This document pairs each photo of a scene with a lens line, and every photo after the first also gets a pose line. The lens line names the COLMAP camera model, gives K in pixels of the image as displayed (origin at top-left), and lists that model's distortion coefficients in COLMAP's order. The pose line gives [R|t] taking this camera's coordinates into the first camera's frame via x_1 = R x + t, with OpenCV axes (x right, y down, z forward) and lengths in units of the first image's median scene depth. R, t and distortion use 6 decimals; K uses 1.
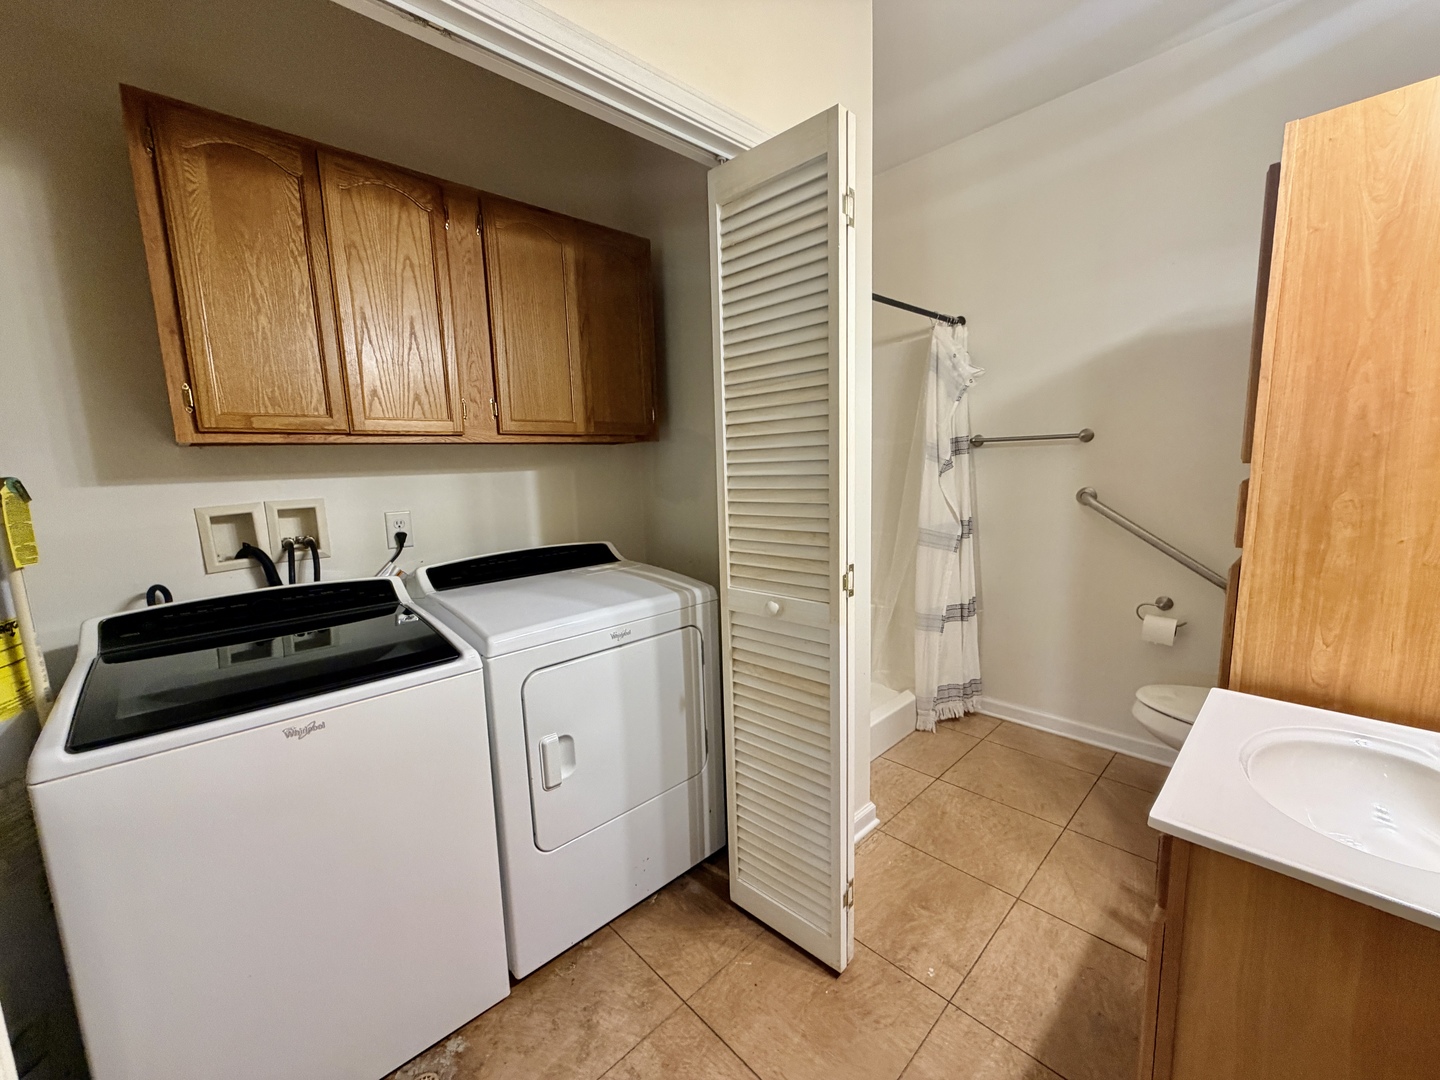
lens RADIAL K [[574.4, 0, 717.2], [0, 574.4, 541.5], [0, 0, 1]] dist [0.000294, 0.000066]
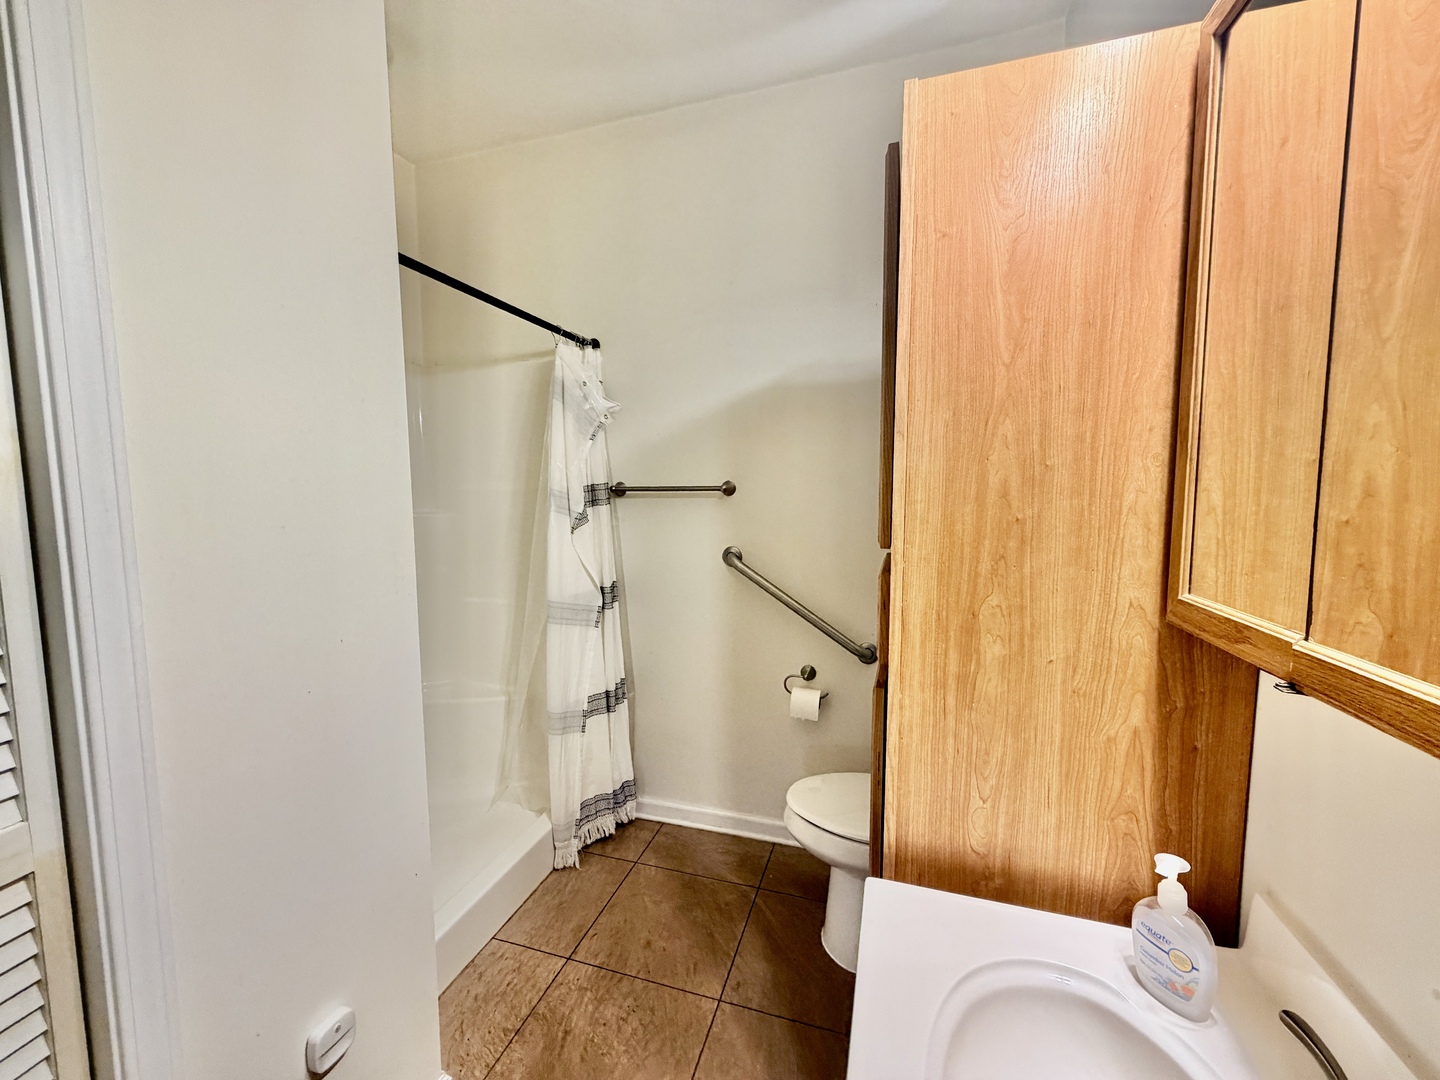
lens RADIAL K [[574.4, 0, 720.9], [0, 574.4, 539.9], [0, 0, 1]] dist [0.000294, 0.000066]
pose [[0.871648, -0.013745, 0.489940, 0.222779], [0.044123, 0.997749, -0.050507, -0.068999], [-0.488143, 0.065642, 0.870292, 0.270896]]
